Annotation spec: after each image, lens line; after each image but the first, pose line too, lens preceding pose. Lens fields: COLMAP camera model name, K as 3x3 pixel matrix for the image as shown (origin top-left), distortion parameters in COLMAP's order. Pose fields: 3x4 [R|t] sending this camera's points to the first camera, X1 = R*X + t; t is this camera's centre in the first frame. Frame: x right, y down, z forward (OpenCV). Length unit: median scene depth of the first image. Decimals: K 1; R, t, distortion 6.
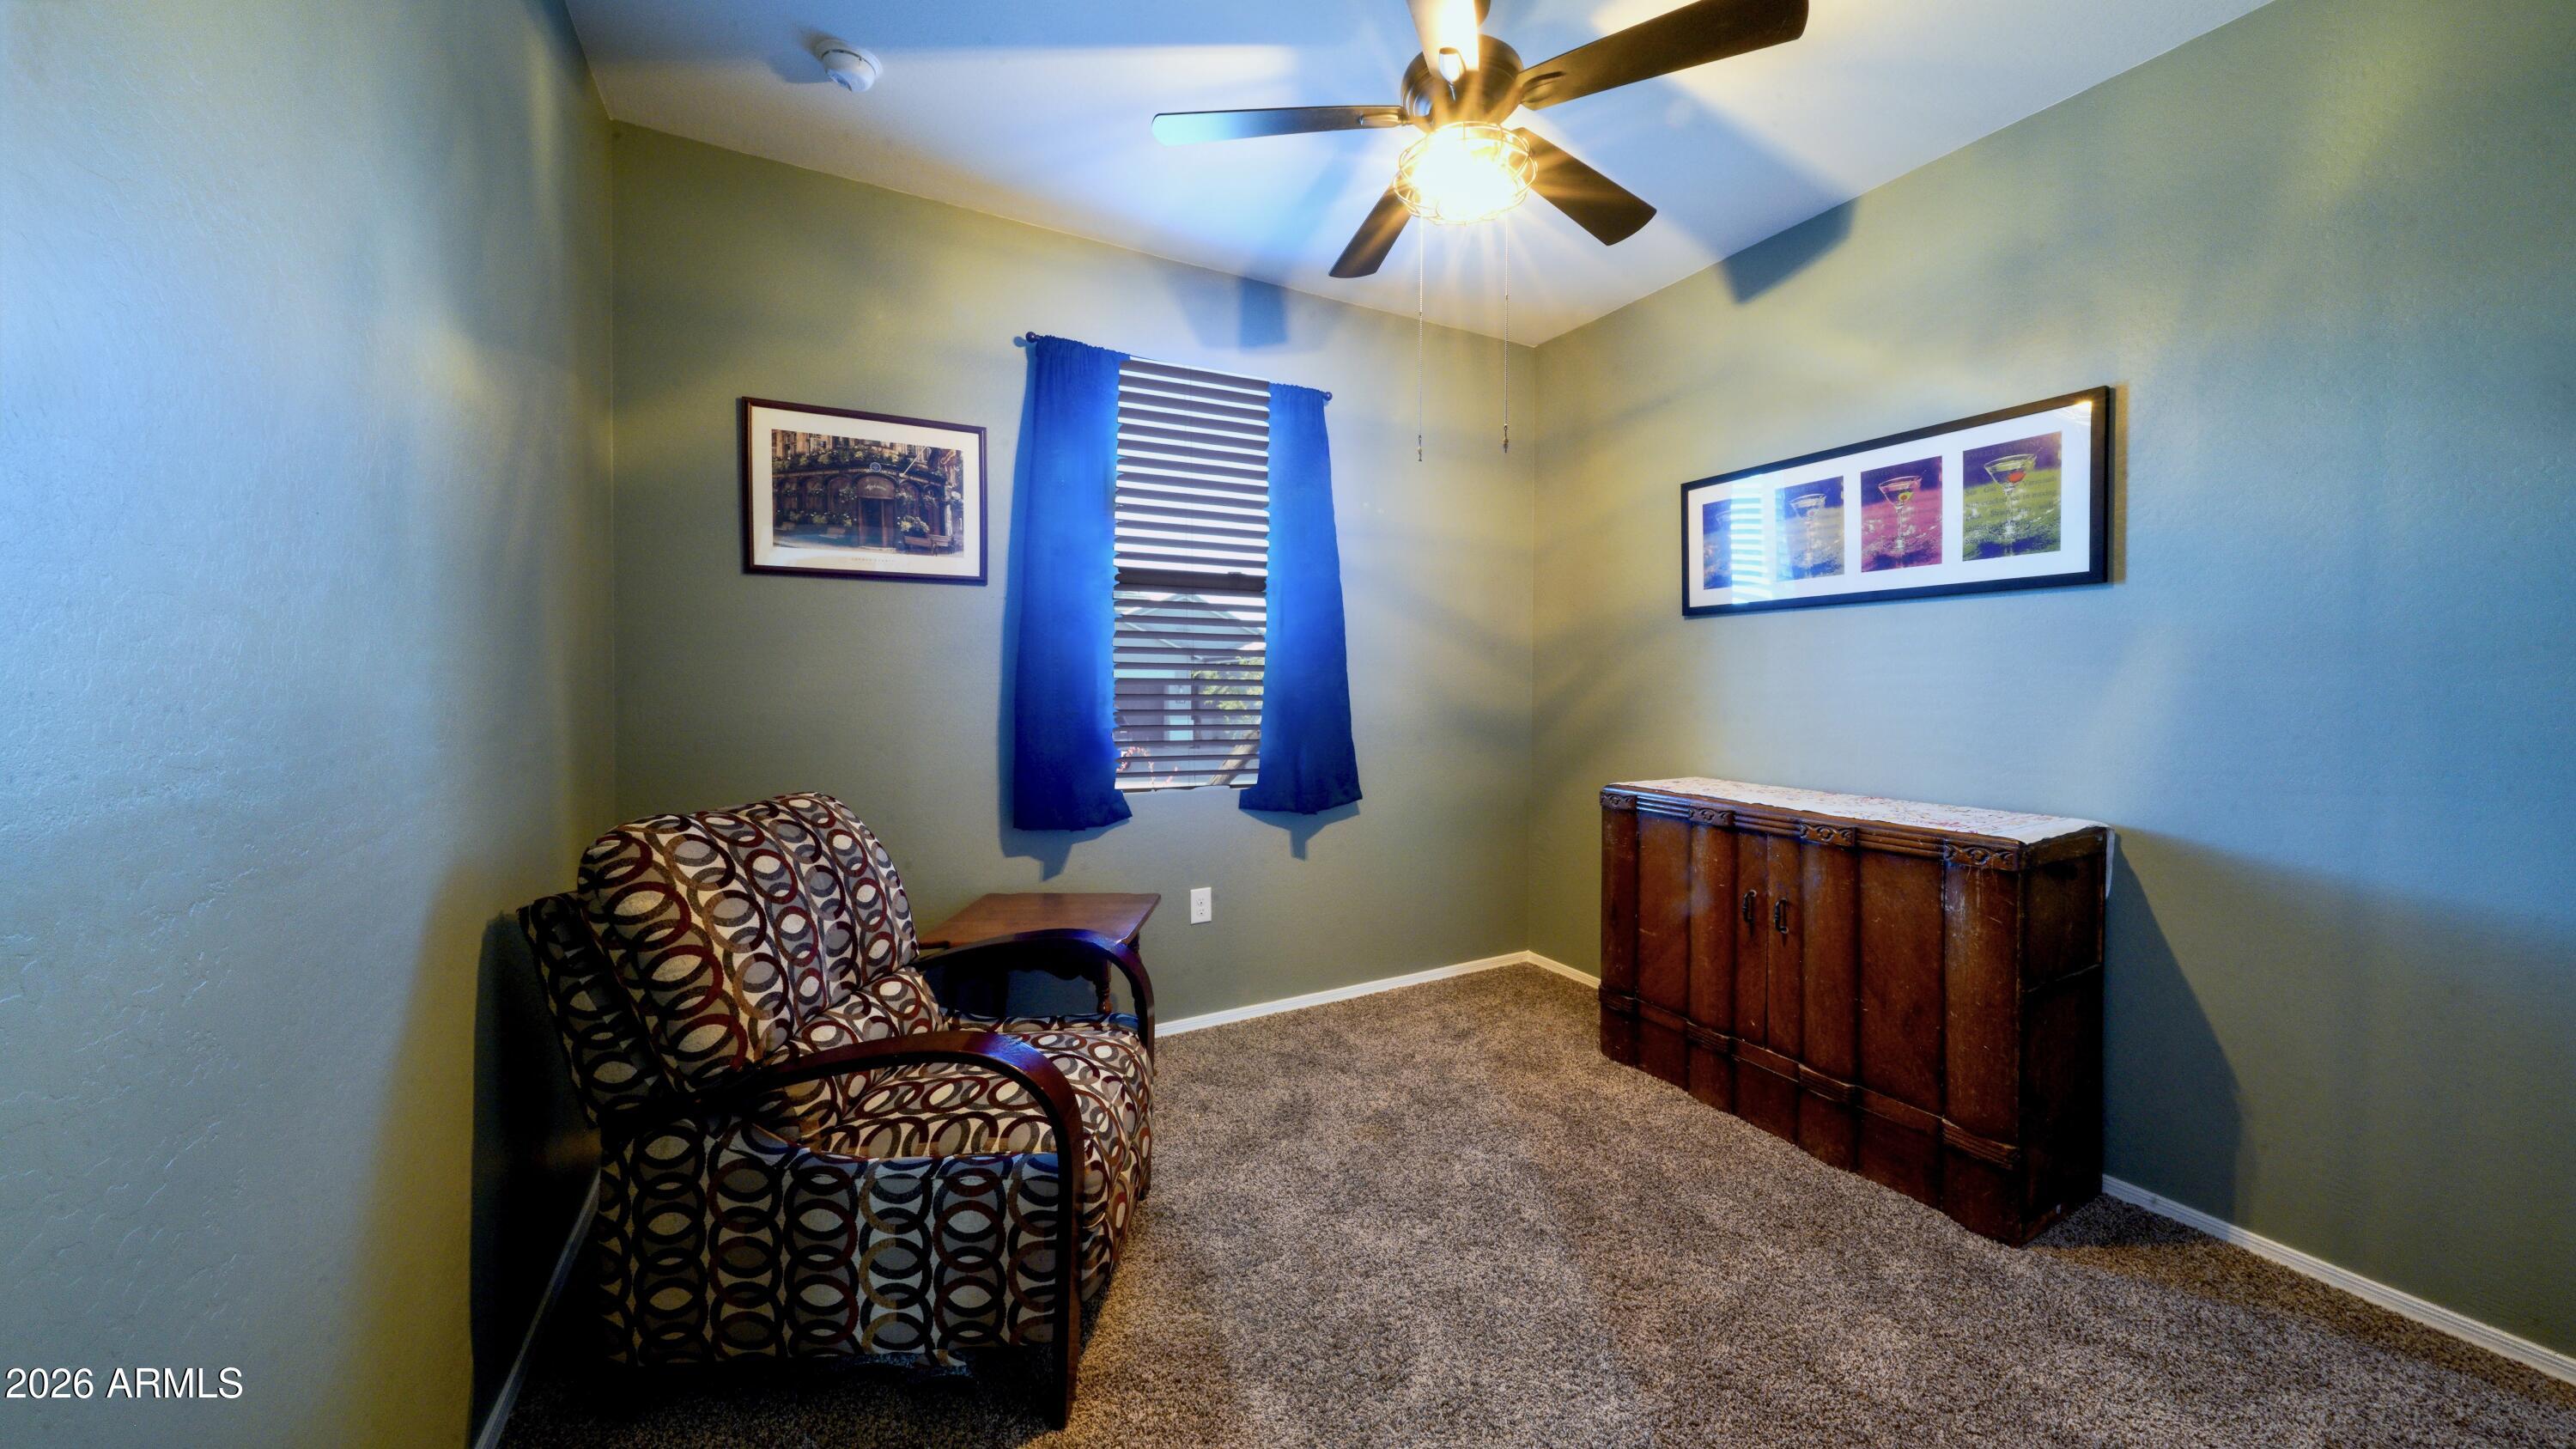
lens RADIAL K [[899.4, 0, 1299.1], [0, 899.4, 712.2], [0, 0, 1]] dist [-0.000723, -0.000029]
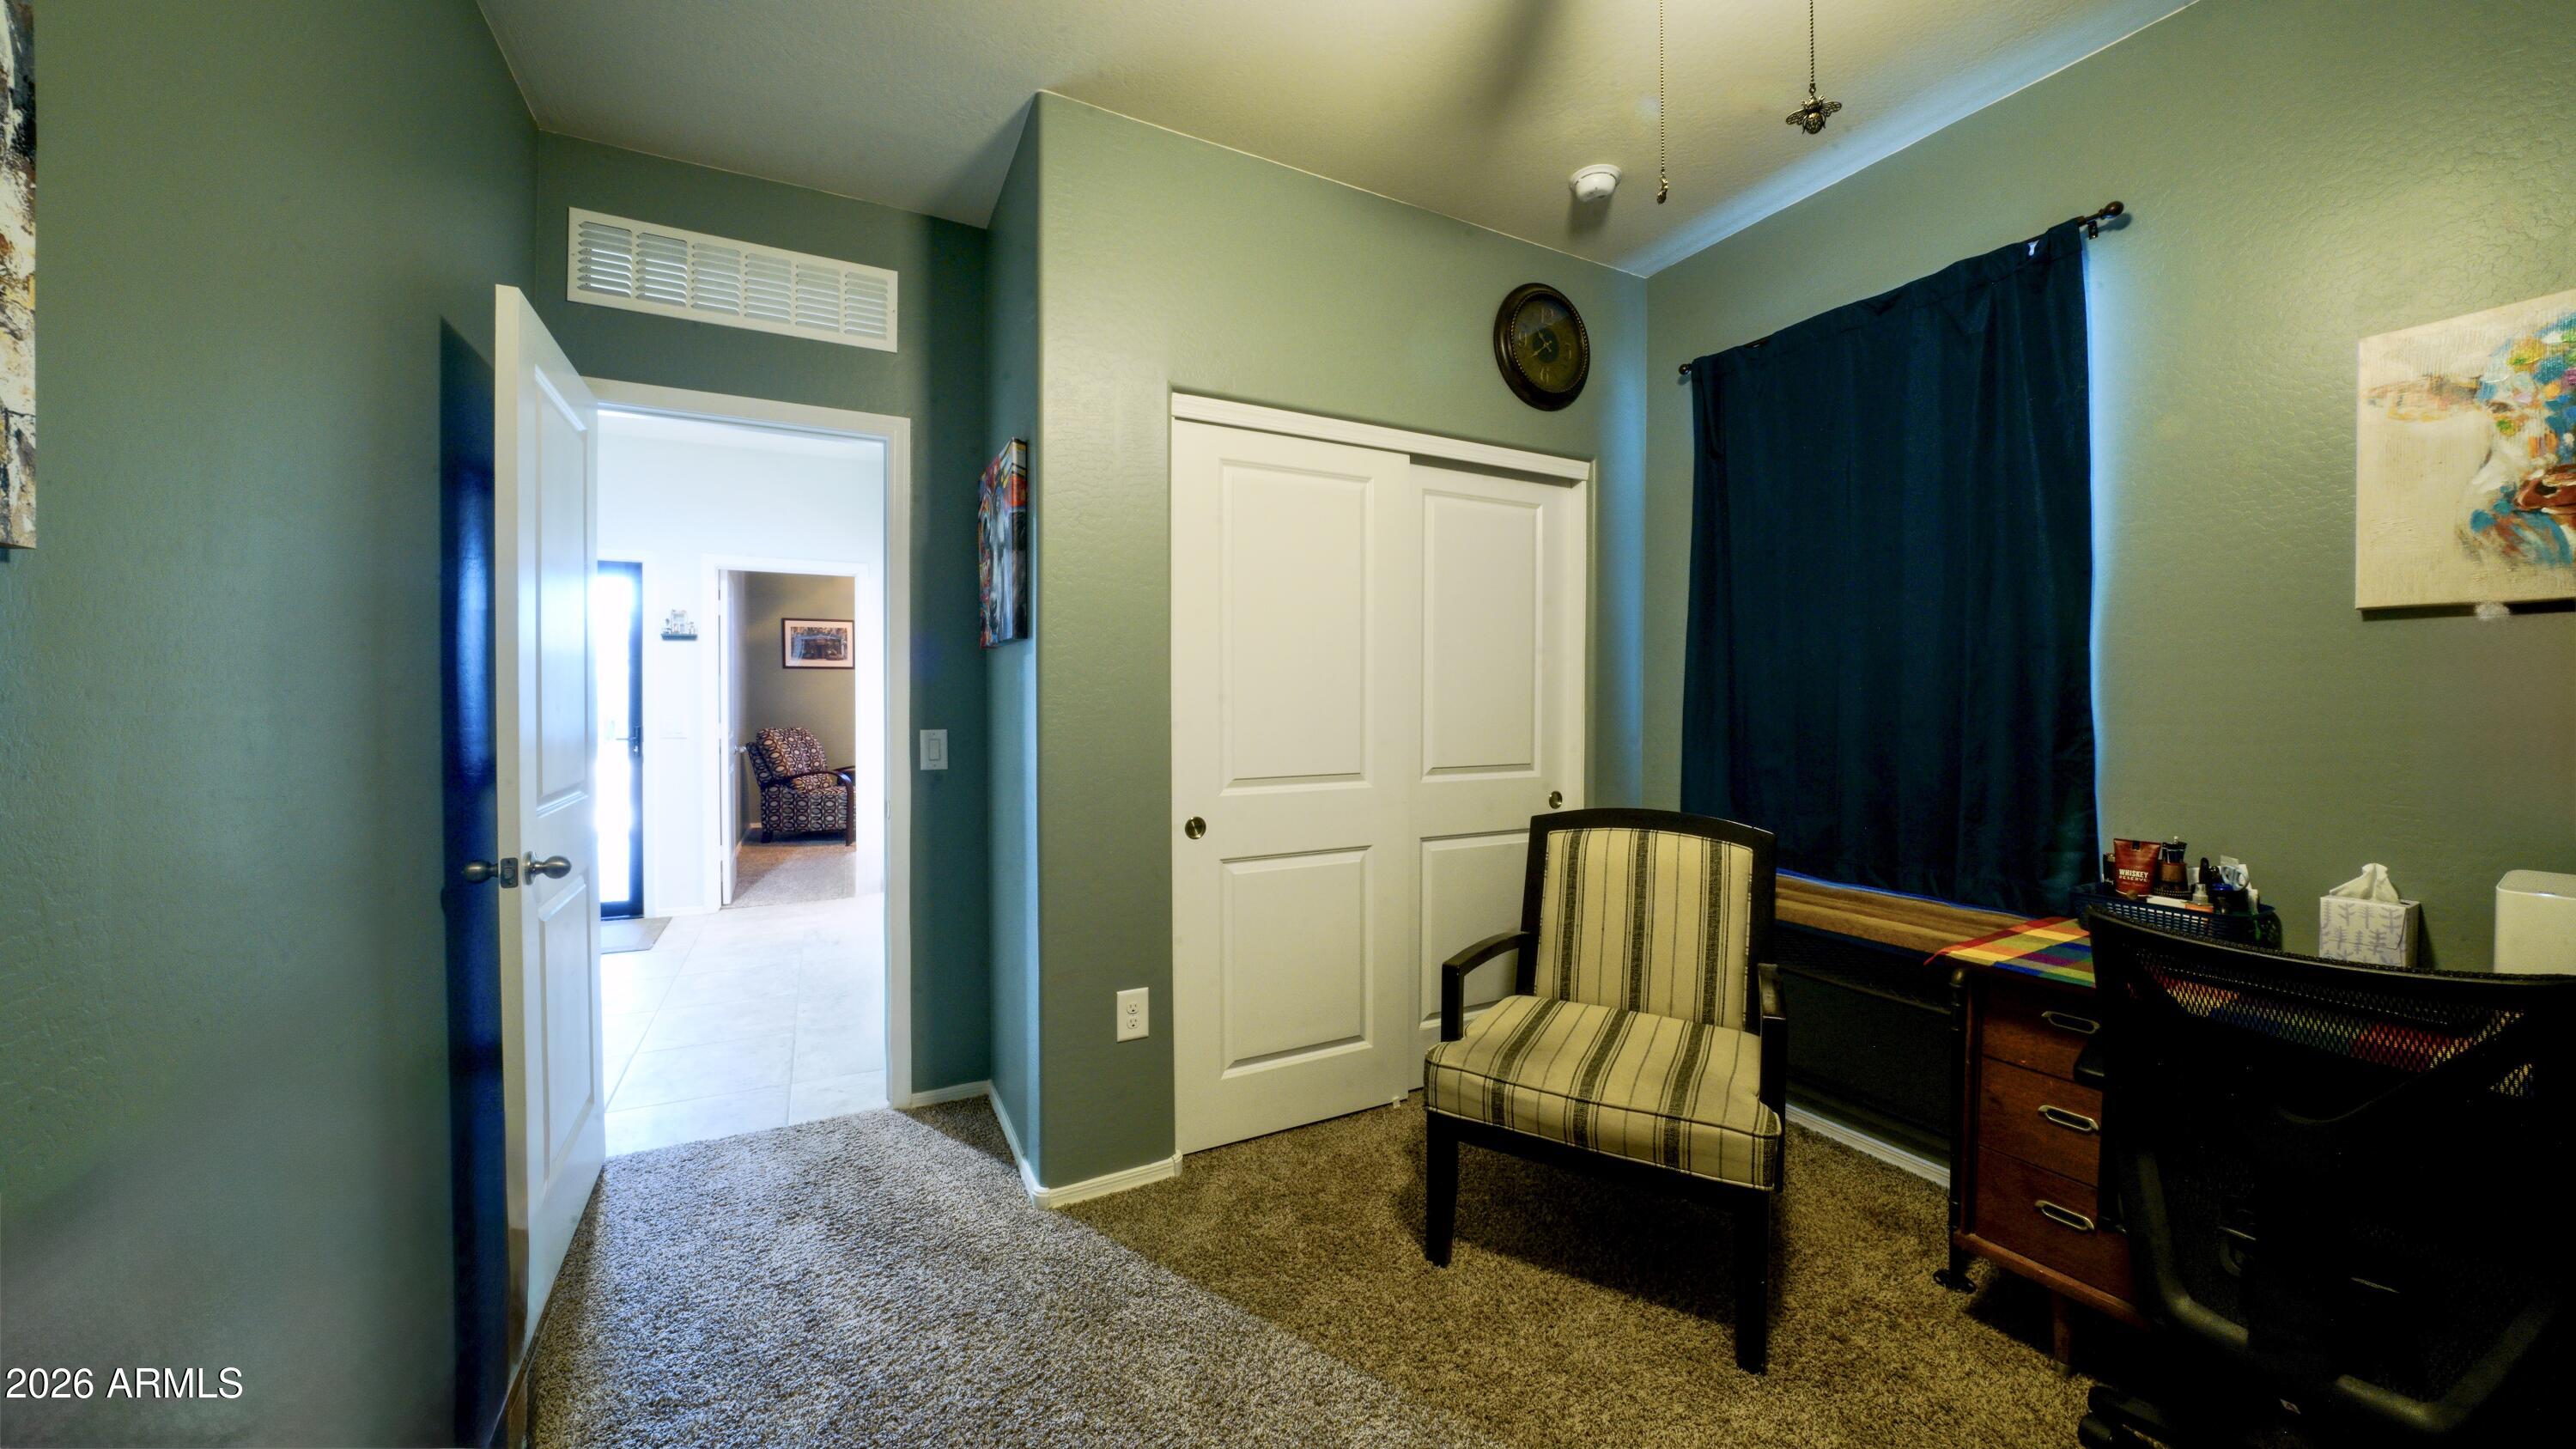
lens RADIAL K [[899.4, 0, 1276.2], [0, 899.4, 714.8], [0, 0, 1]] dist [-0.000723, -0.000029]
pose [[0.999746, 0.004339, -0.022098, 1.406739], [-0.004254, 0.999983, 0.003907, 0.009436], [0.022115, -0.003812, 0.999748, -2.505017]]
